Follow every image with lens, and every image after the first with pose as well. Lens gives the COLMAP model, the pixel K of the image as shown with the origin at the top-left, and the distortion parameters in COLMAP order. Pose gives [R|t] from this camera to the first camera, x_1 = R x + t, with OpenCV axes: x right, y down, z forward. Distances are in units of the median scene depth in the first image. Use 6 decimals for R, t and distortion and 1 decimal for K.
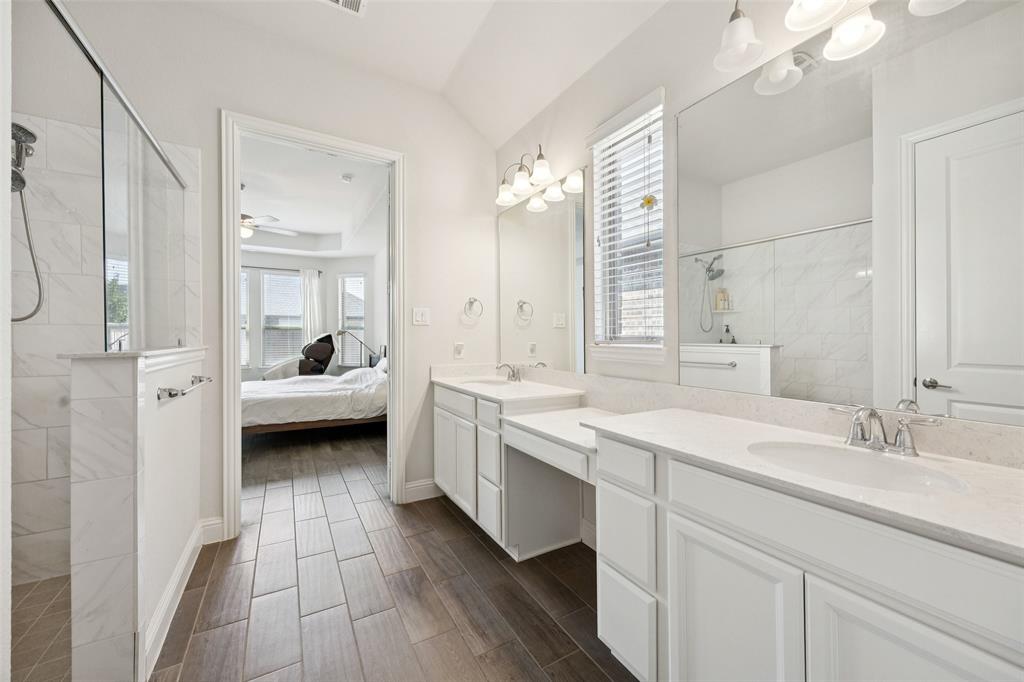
lens RADIAL K [[391.3, 0, 516.5], [0, 391.3, 340.5], [0, 0, 1]] dist [0.000323, 0.000003]
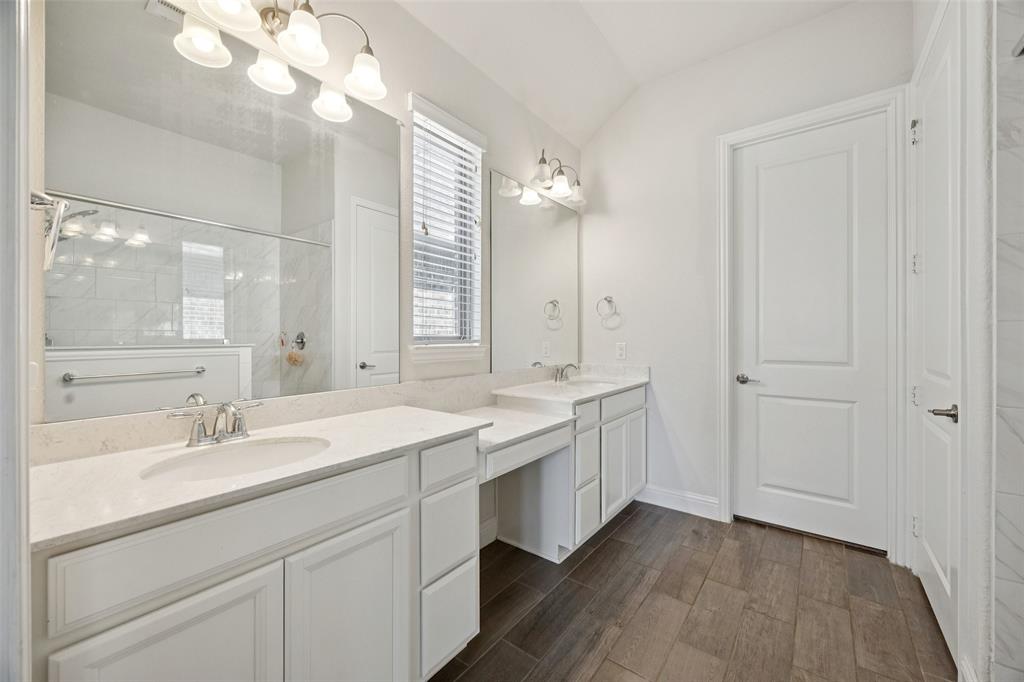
lens RADIAL K [[403.1, 0, 512.4], [0, 403.1, 334.5], [0, 0, 1]] dist [-0.002661, -0.000190]
pose [[-0.377632, 0.005219, 0.925941, -0.744347], [0.005956, 0.999977, -0.003207, -0.010789], [-0.925936, 0.004304, -0.377655, 1.229730]]
